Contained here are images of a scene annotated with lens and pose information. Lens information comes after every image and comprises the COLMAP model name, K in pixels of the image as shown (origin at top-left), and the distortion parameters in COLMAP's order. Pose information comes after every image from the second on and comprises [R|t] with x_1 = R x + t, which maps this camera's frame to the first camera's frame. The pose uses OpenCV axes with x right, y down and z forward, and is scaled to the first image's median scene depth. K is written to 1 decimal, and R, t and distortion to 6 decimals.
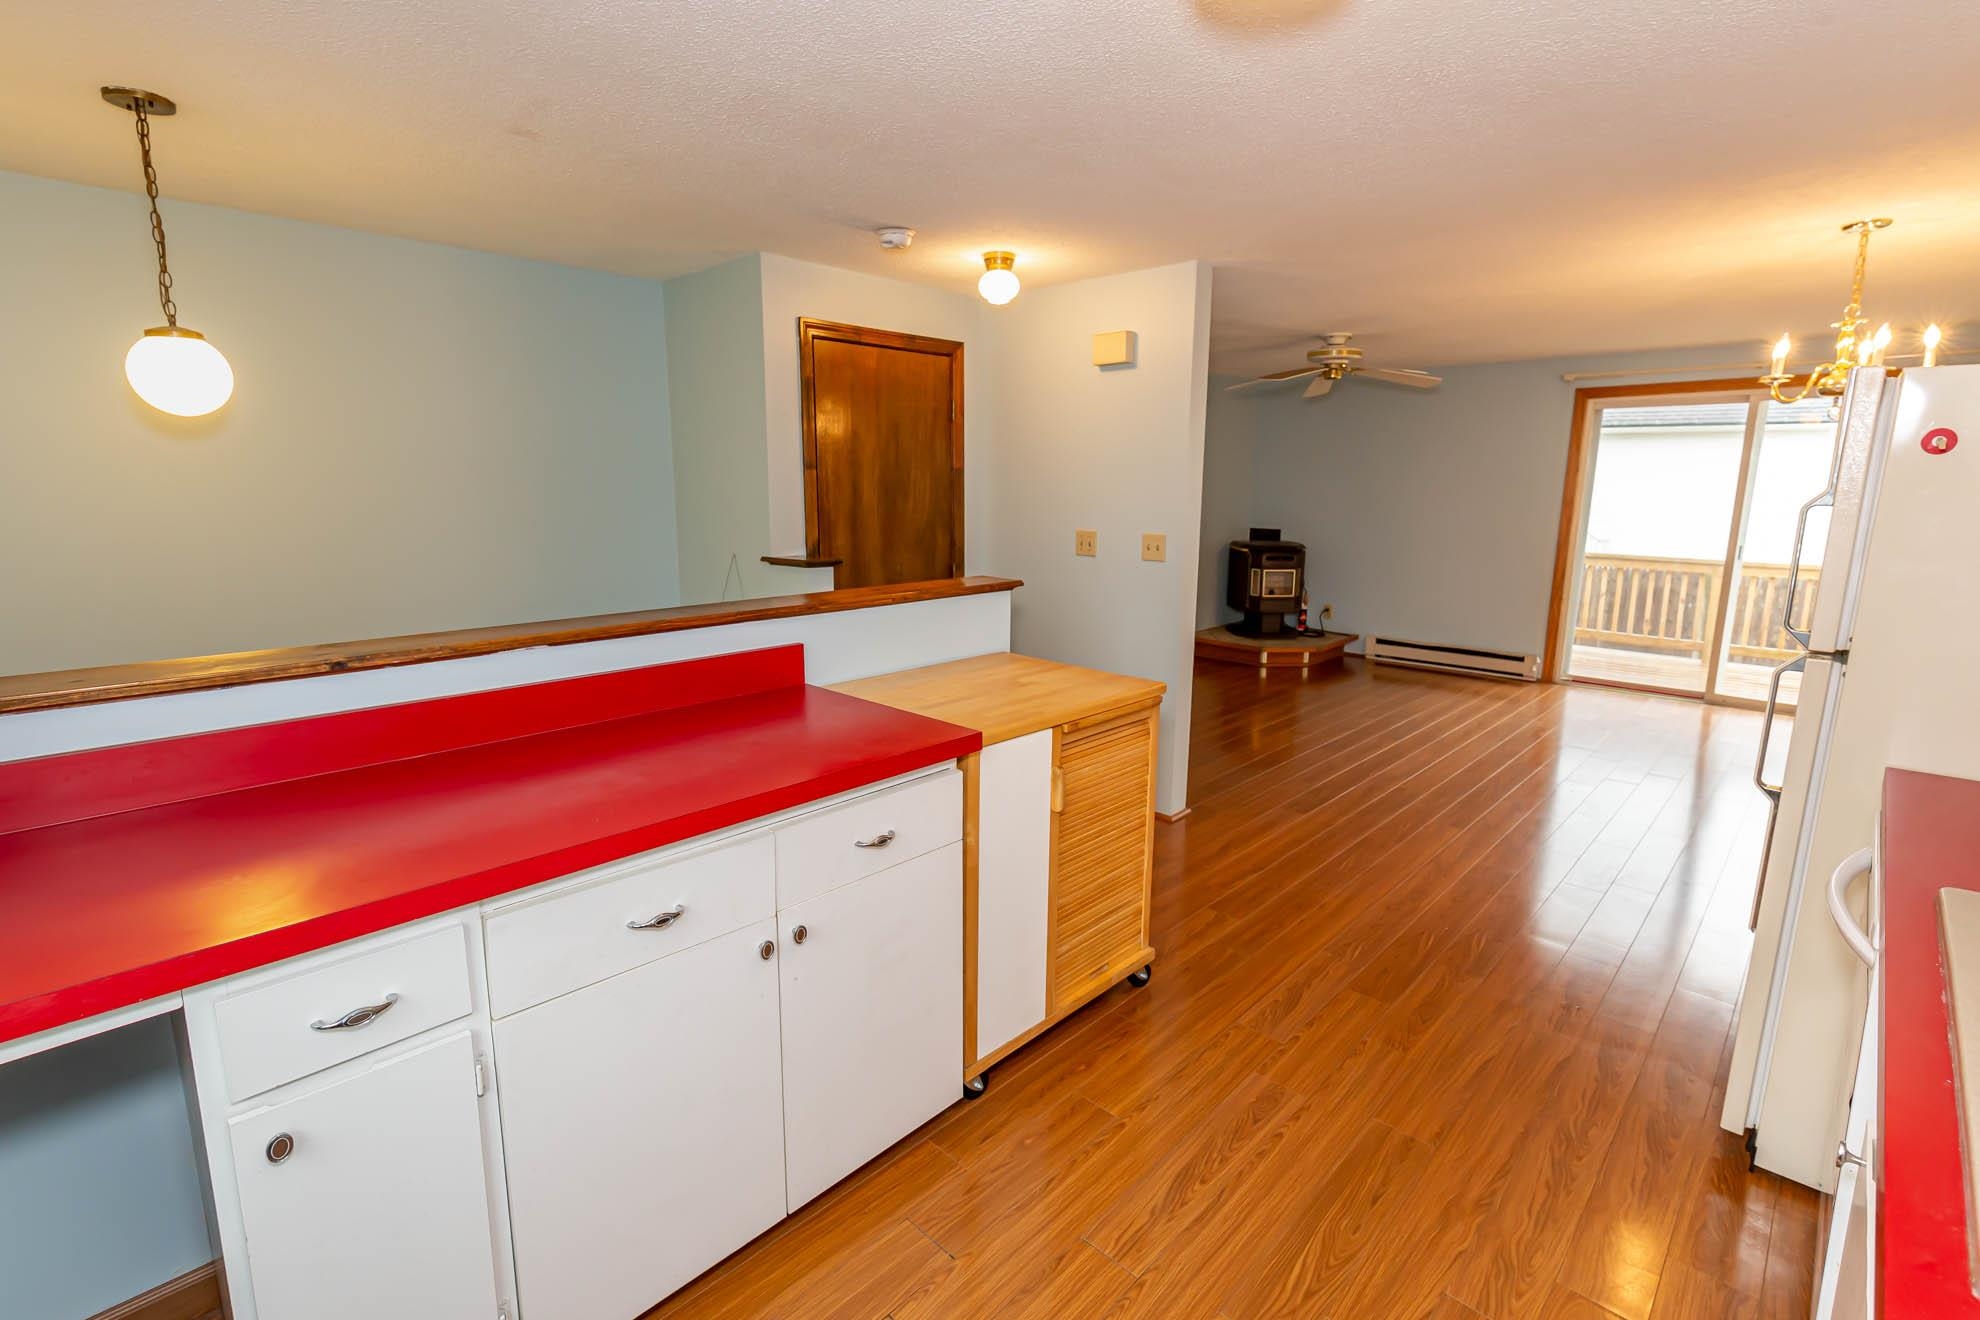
lens RADIAL K [[870.7, 0, 978.5], [0, 870.7, 657.0], [0, 0, 1]] dist [0.002840, 0.000550]
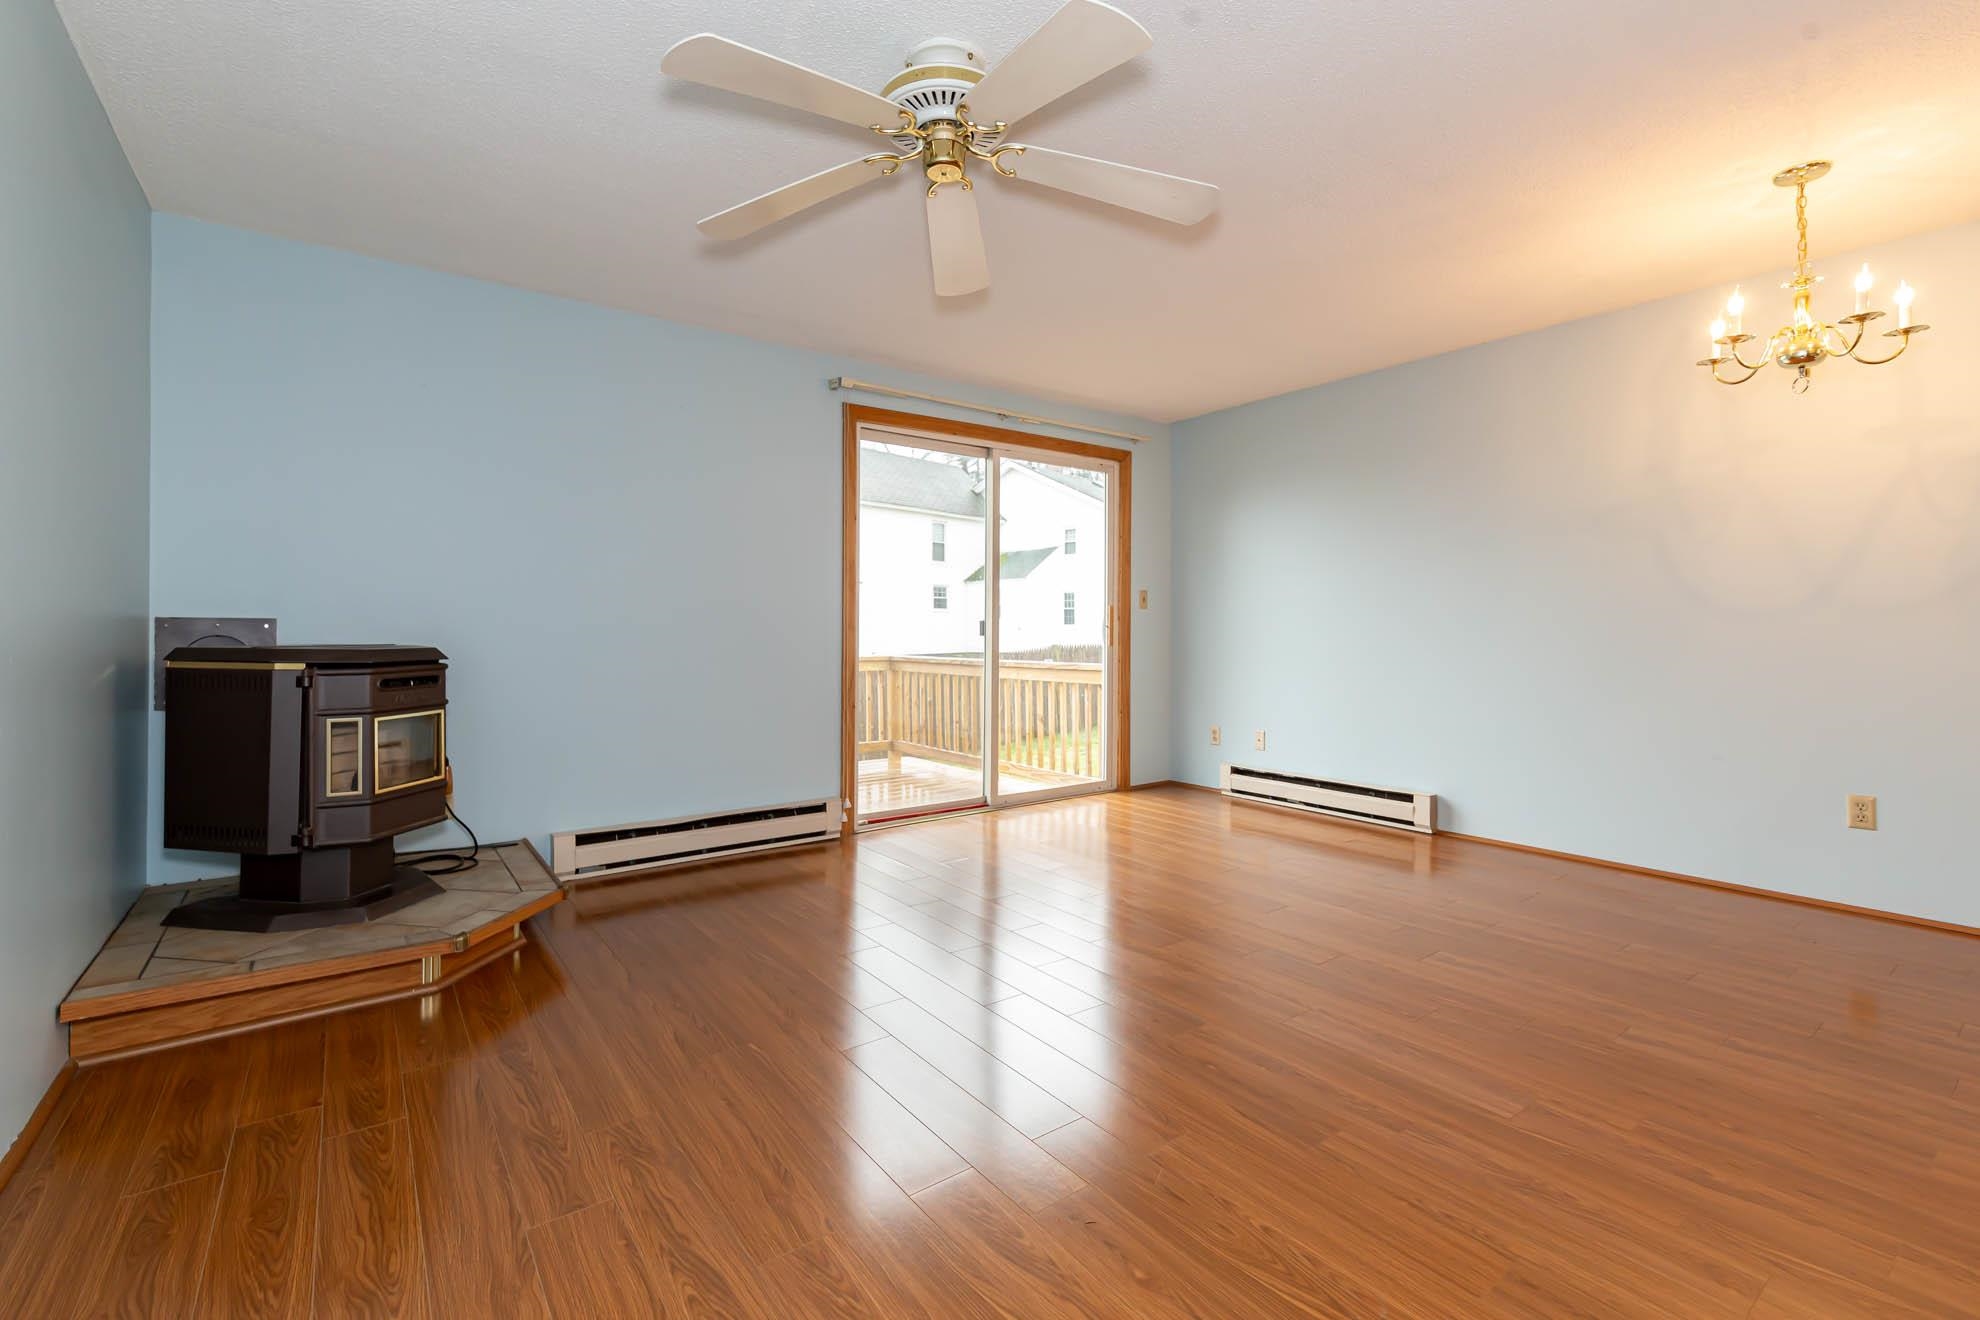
lens RADIAL K [[870.7, 0, 978.5], [0, 870.7, 657.0], [0, 0, 1]] dist [0.002840, 0.000550]
pose [[0.155725, -0.034508, 0.987197, 0.013997], [0.200639, 0.979662, 0.002595, -0.092171], [-0.967209, 0.197666, 0.159482, 0.833622]]
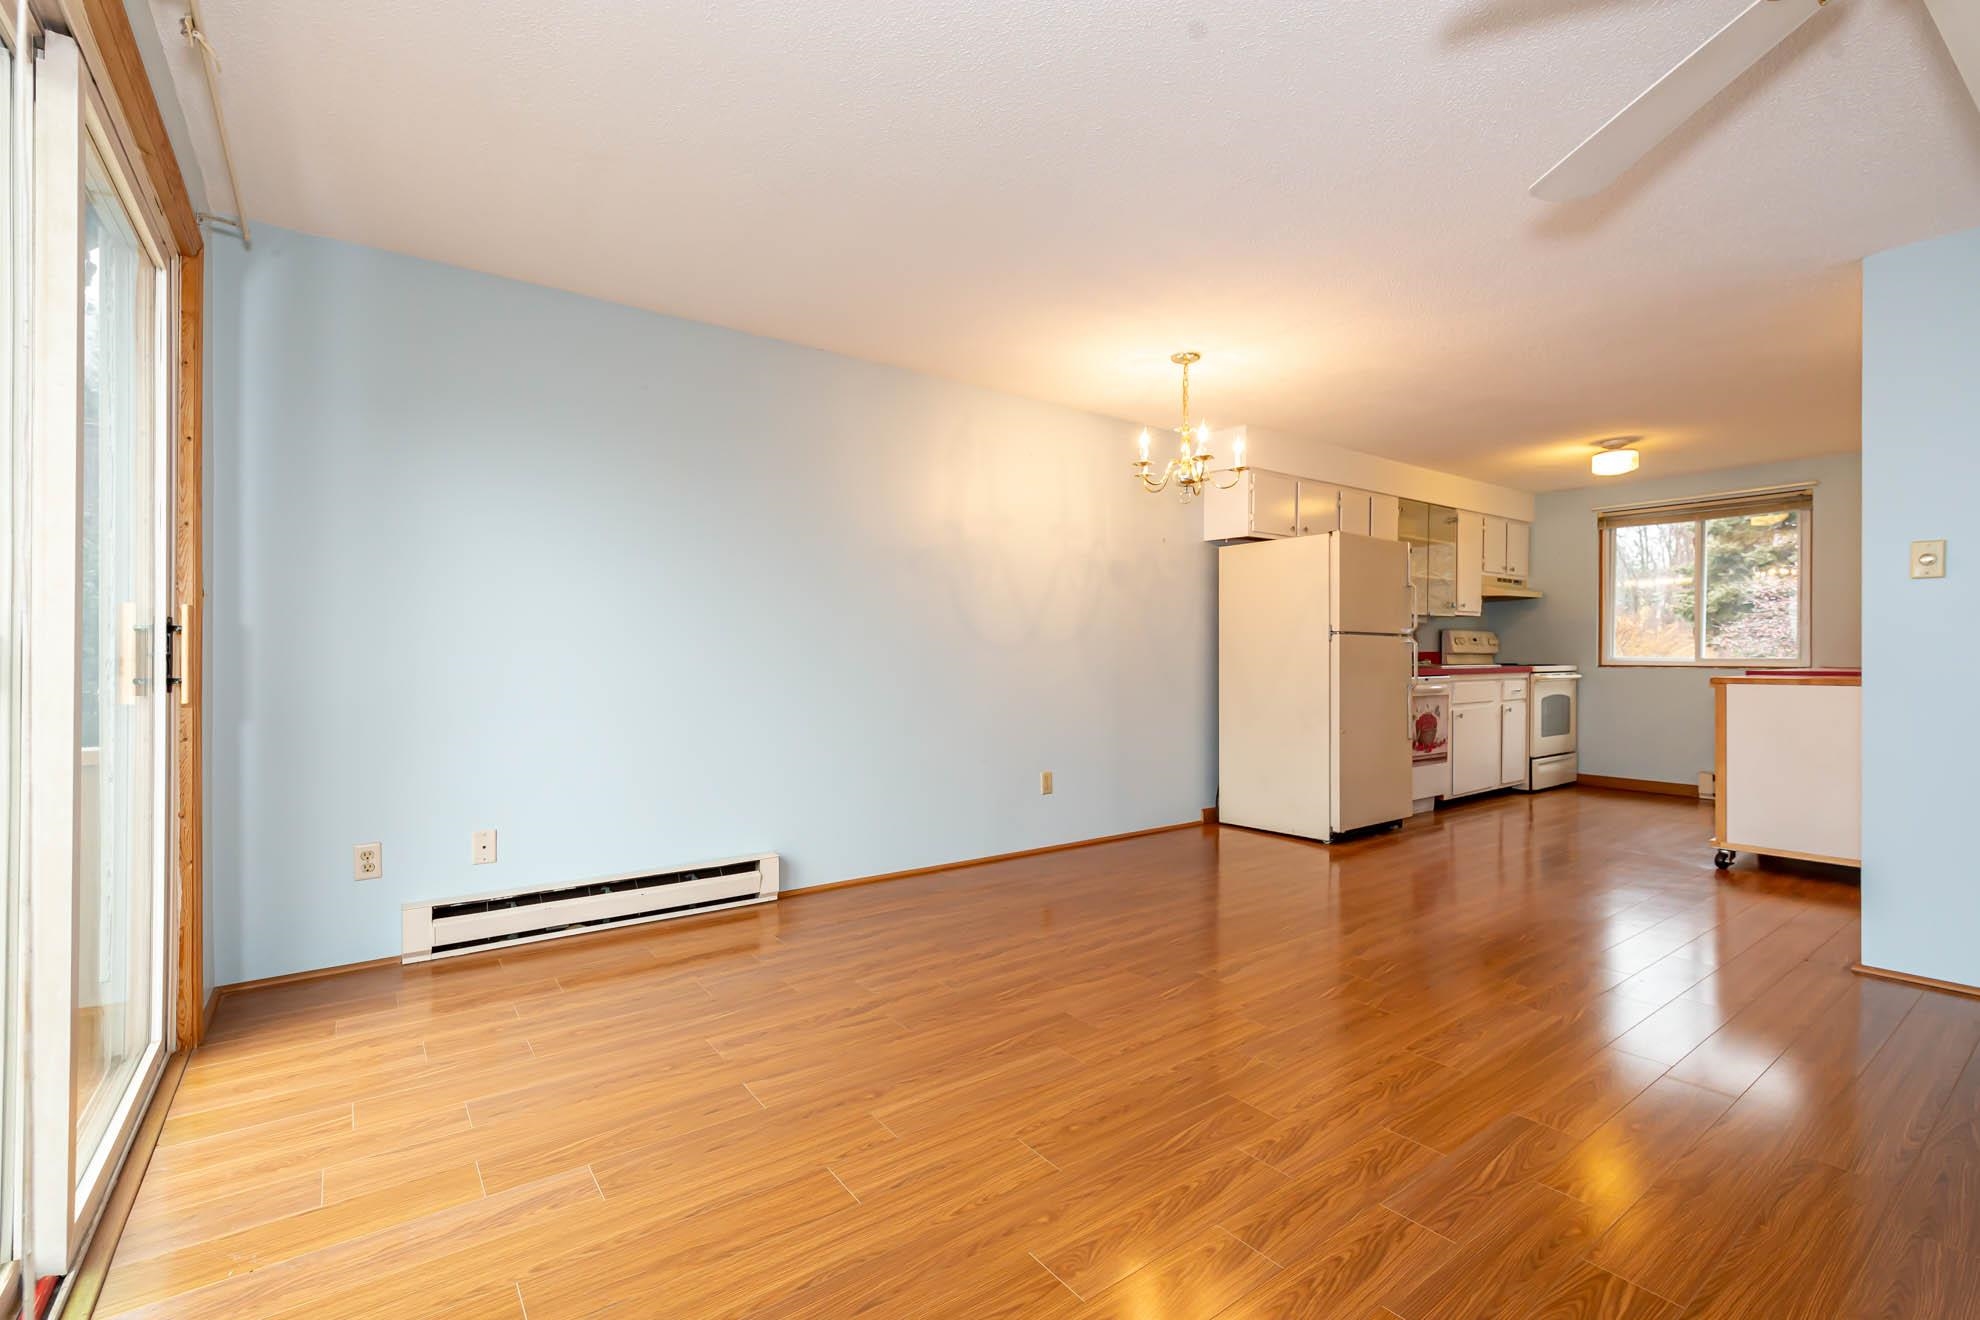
lens RADIAL K [[870.7, 0, 978.5], [0, 870.7, 657.0], [0, 0, 1]] dist [0.002840, 0.000550]
pose [[-0.988307, -0.006880, 0.152320, 0.559789], [0.024959, 0.978208, 0.206124, -0.162410], [-0.150419, 0.207516, -0.966598, 1.155429]]
